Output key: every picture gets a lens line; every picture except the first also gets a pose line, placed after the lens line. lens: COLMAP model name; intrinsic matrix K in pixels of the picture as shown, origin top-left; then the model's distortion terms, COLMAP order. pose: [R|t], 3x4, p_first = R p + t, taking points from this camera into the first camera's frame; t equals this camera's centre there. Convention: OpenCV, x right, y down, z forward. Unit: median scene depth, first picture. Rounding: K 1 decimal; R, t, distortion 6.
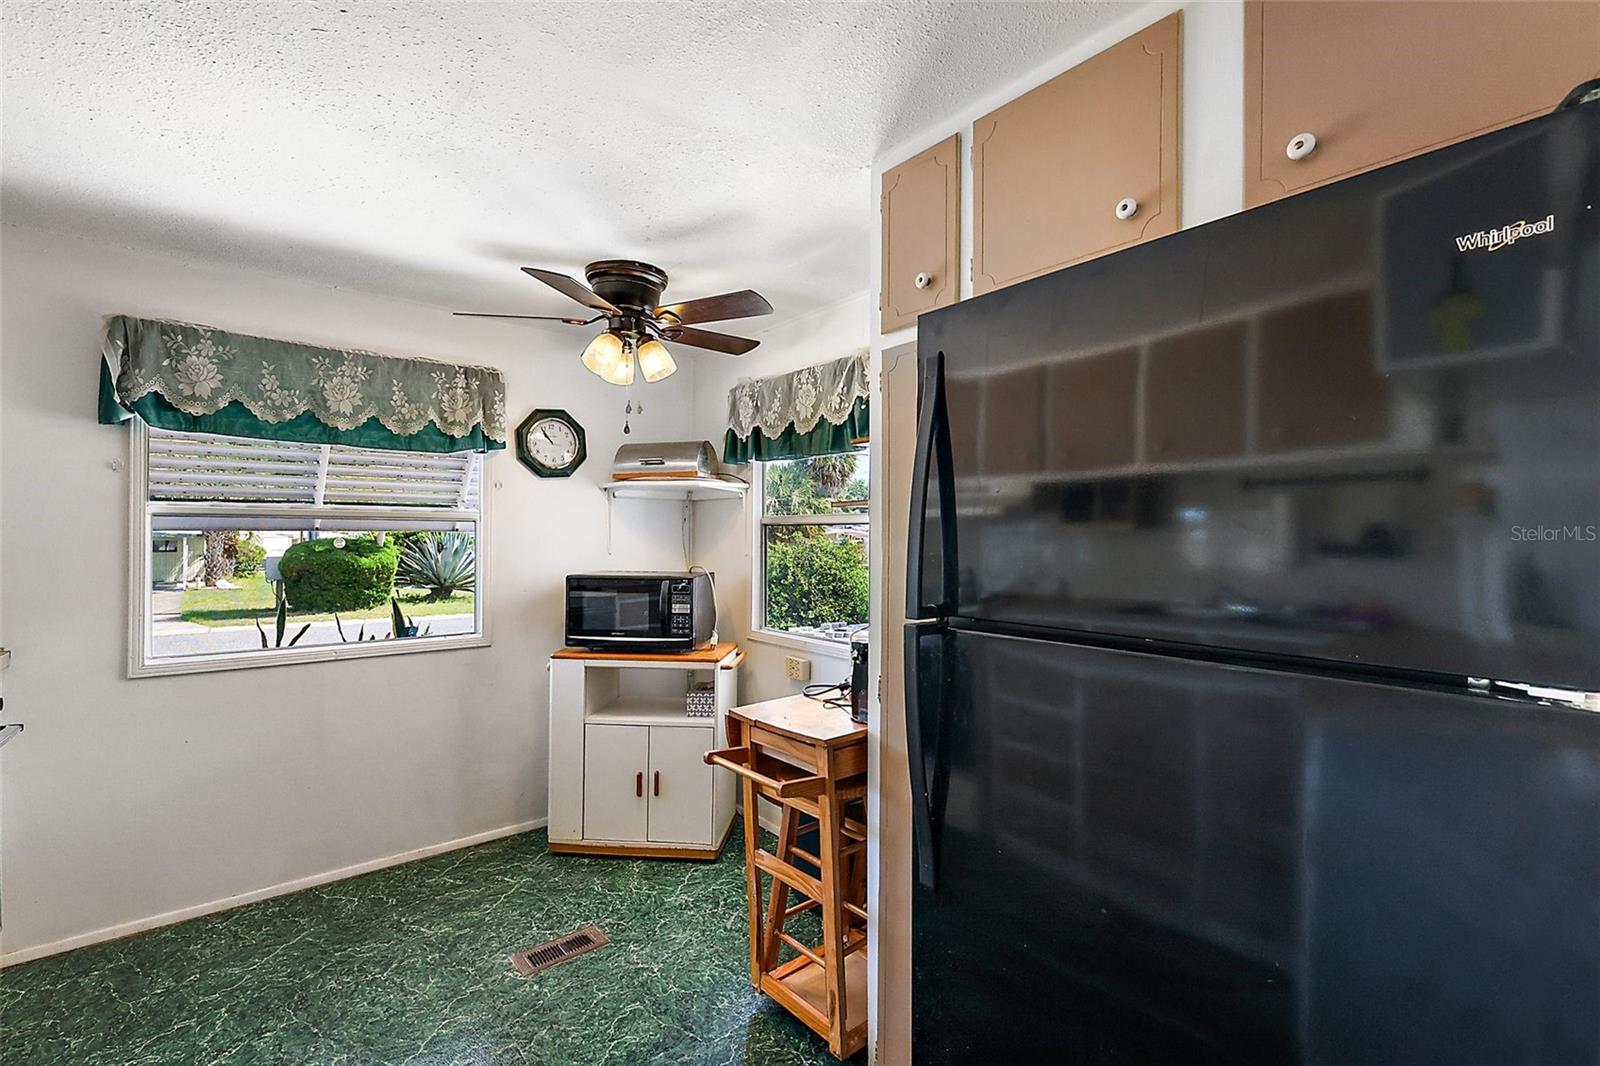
lens RADIAL K [[722.3, 0, 801.8], [0, 722.3, 534.4], [0, 0, 1]] dist [-0.000834, -0.000136]
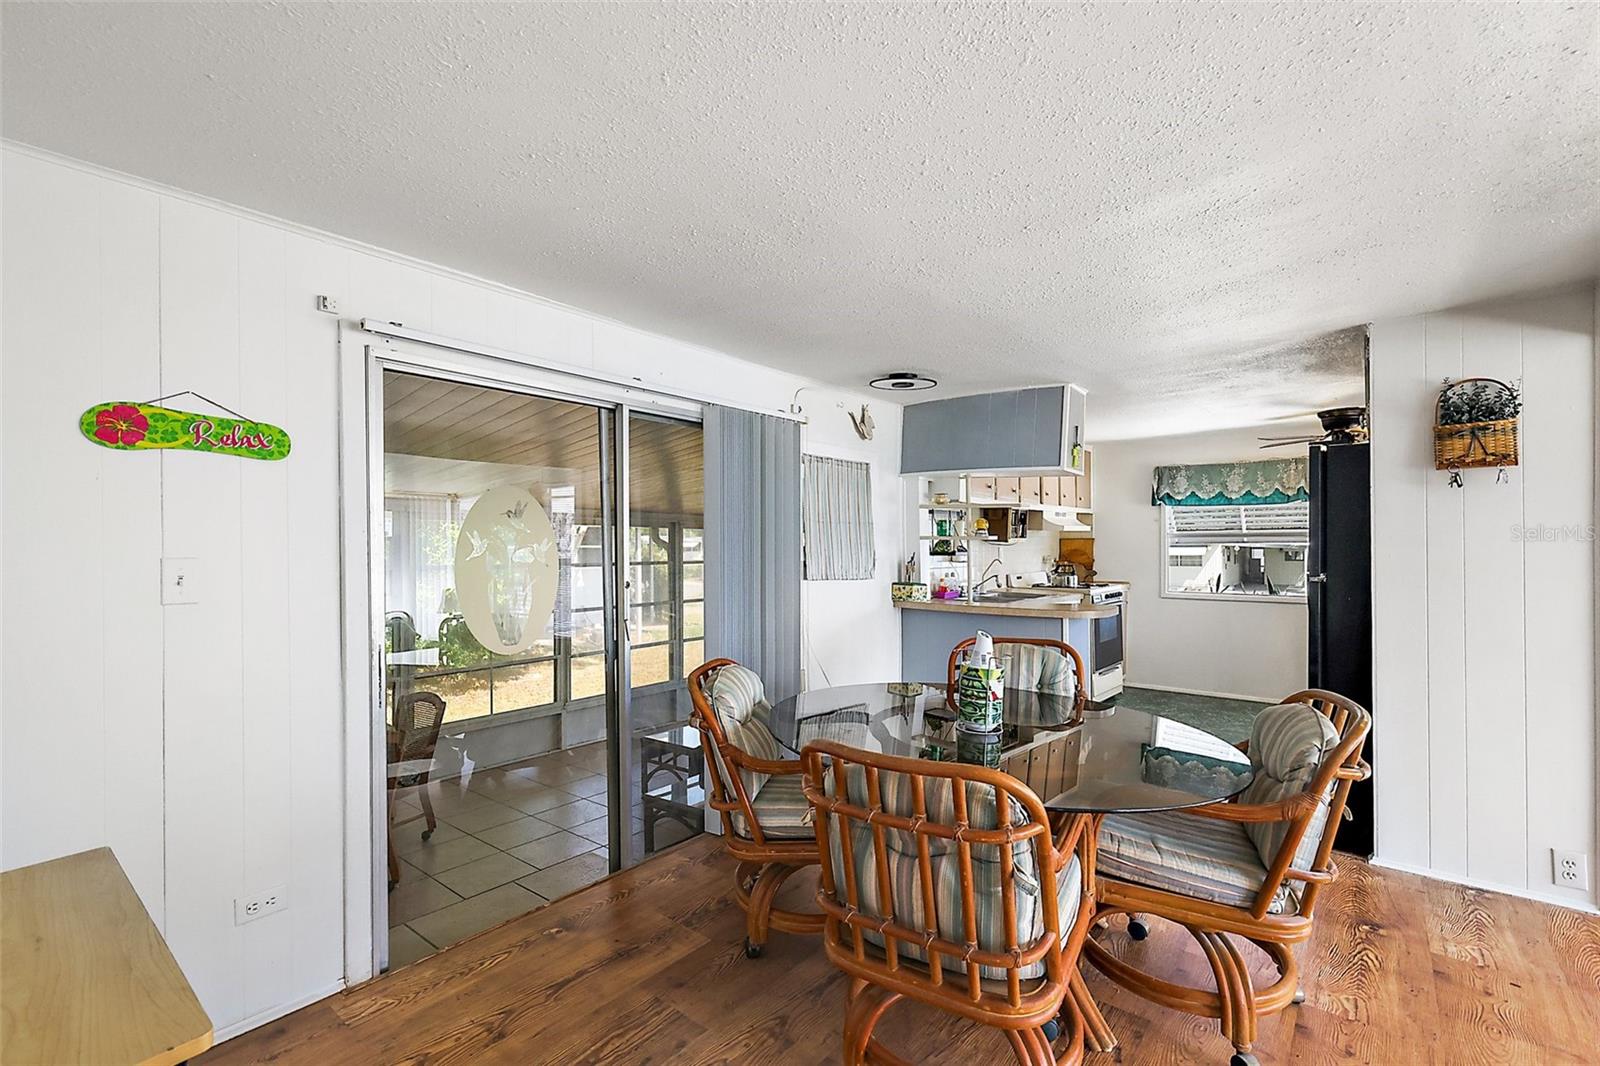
lens RADIAL K [[722.3, 0, 802.0], [0, 722.3, 542.3], [0, 0, 1]] dist [-0.000834, -0.000136]
pose [[0.178993, -0.010406, -0.983795, 1.410800], [0.008195, 0.999925, -0.009086, 0.001975], [0.983816, -0.006436, 0.179064, -0.773798]]
